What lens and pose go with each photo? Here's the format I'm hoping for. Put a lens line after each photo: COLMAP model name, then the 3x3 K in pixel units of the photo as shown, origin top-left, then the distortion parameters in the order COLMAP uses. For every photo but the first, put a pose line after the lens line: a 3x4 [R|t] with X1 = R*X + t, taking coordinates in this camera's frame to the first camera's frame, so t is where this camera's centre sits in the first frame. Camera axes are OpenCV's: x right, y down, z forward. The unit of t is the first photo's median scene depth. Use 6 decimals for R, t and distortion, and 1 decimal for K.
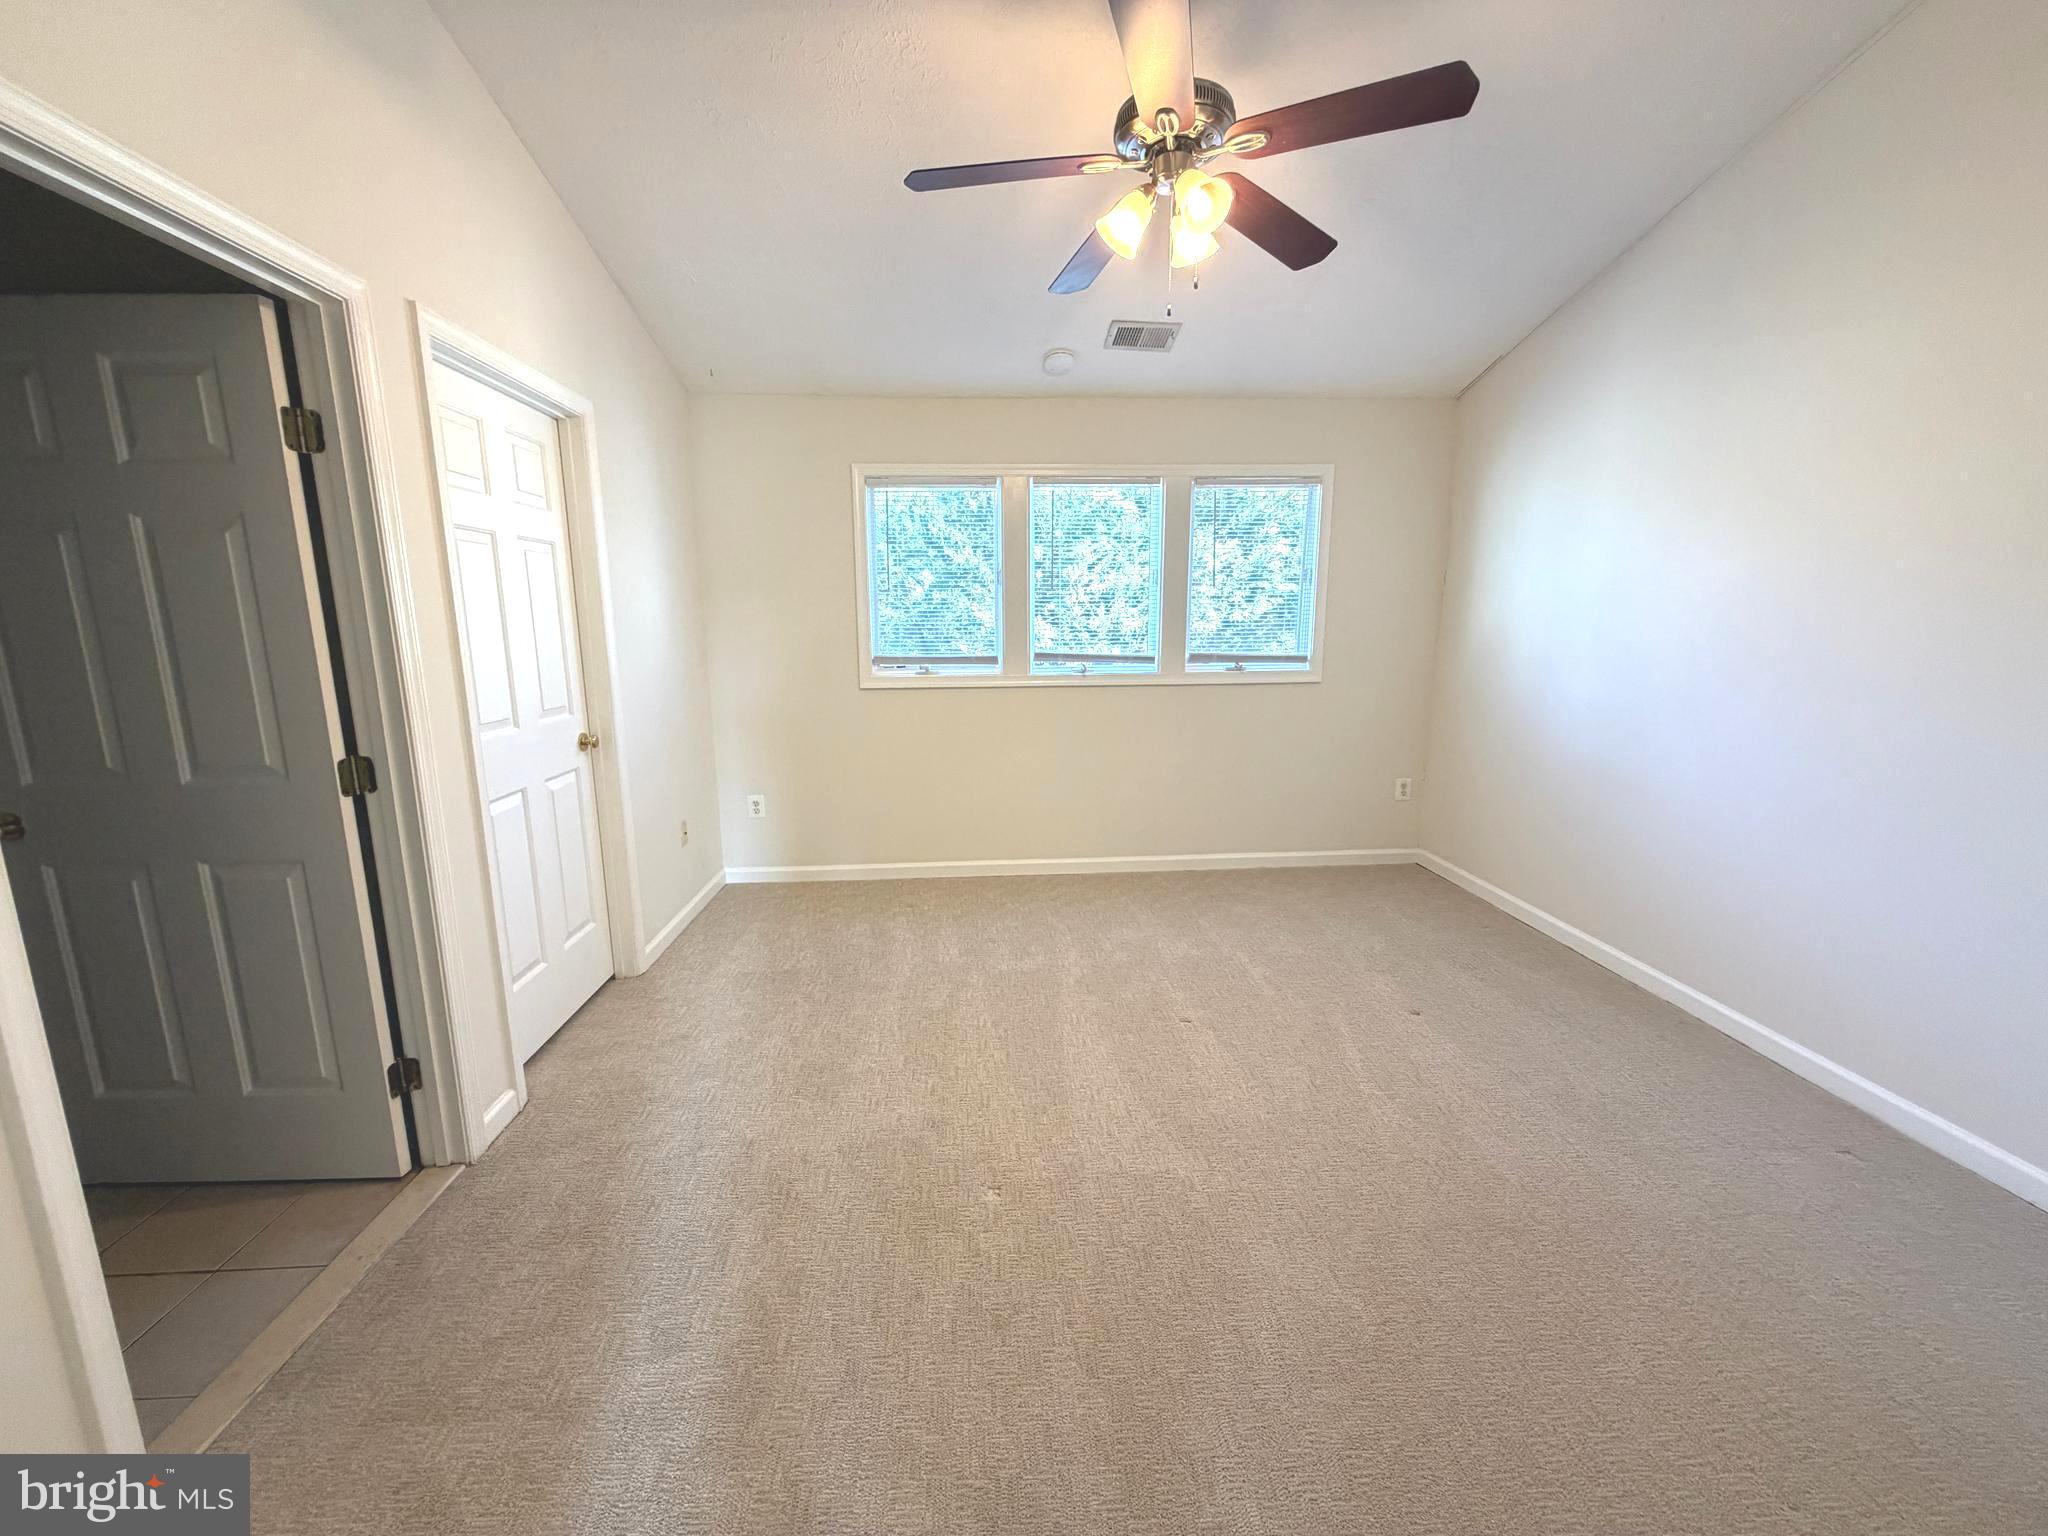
lens RADIAL K [[811.6, 0, 1020.0], [0, 811.6, 766.8], [0, 0, 1]] dist [-0.000962, 0.000107]
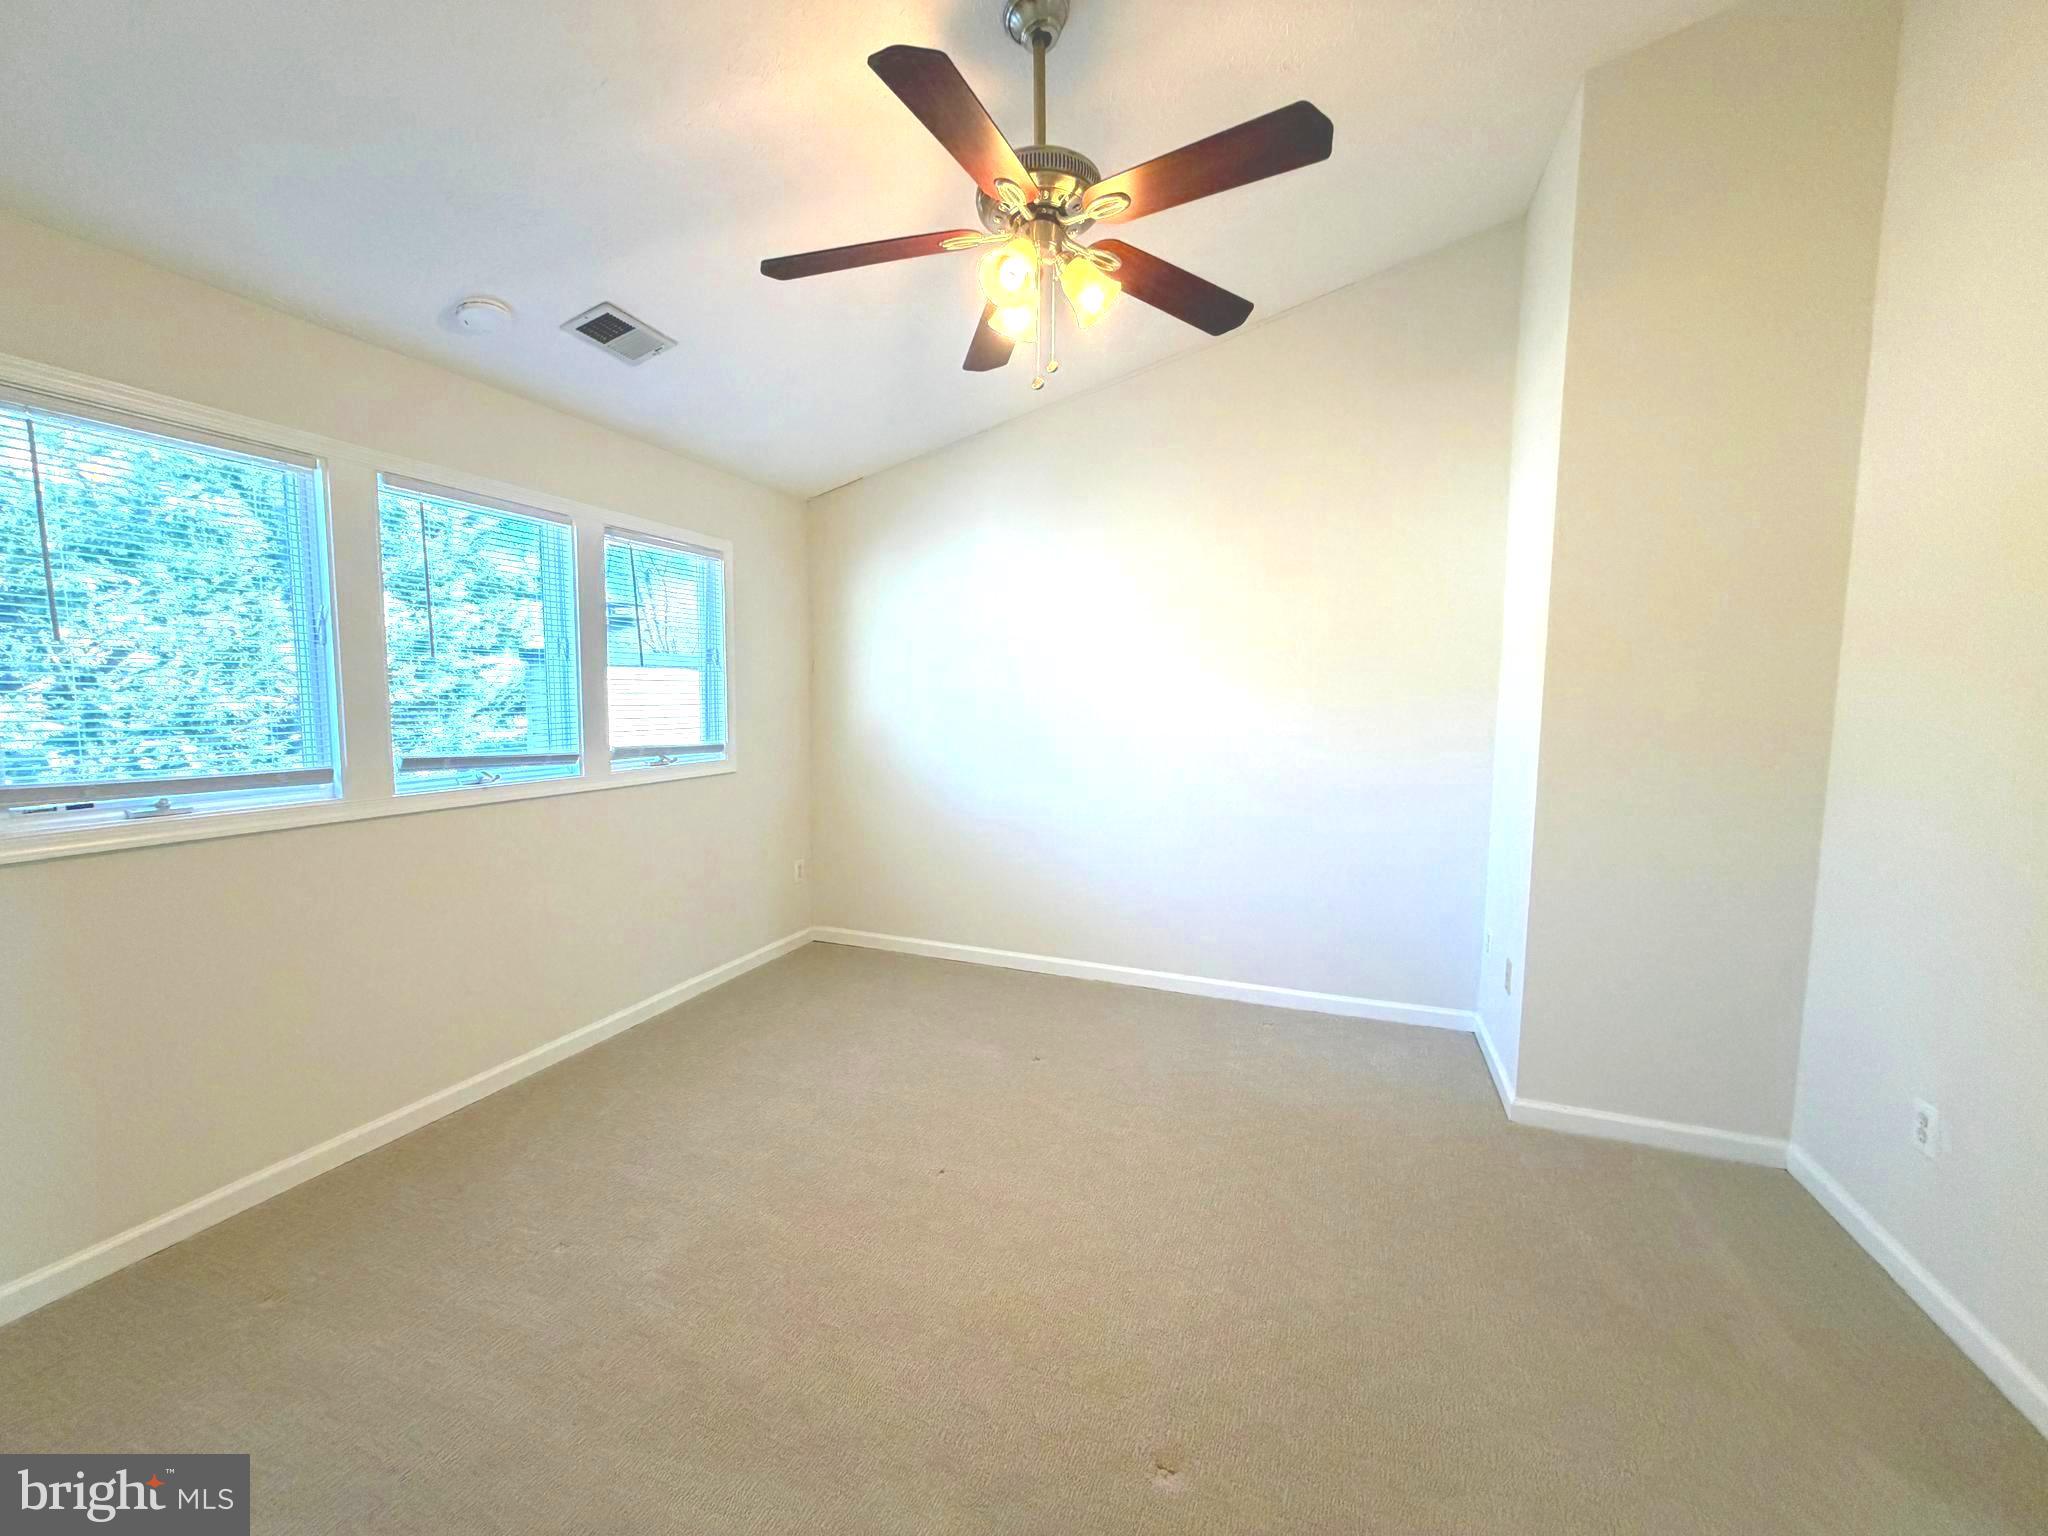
lens RADIAL K [[811.6, 0, 1020.0], [0, 811.6, 766.8], [0, 0, 1]] dist [-0.000962, 0.000107]
pose [[0.413855, -0.068267, 0.907779, -0.339617], [0.152452, 0.988299, 0.004820, -0.067483], [-0.897487, 0.136398, 0.419420, 0.336825]]
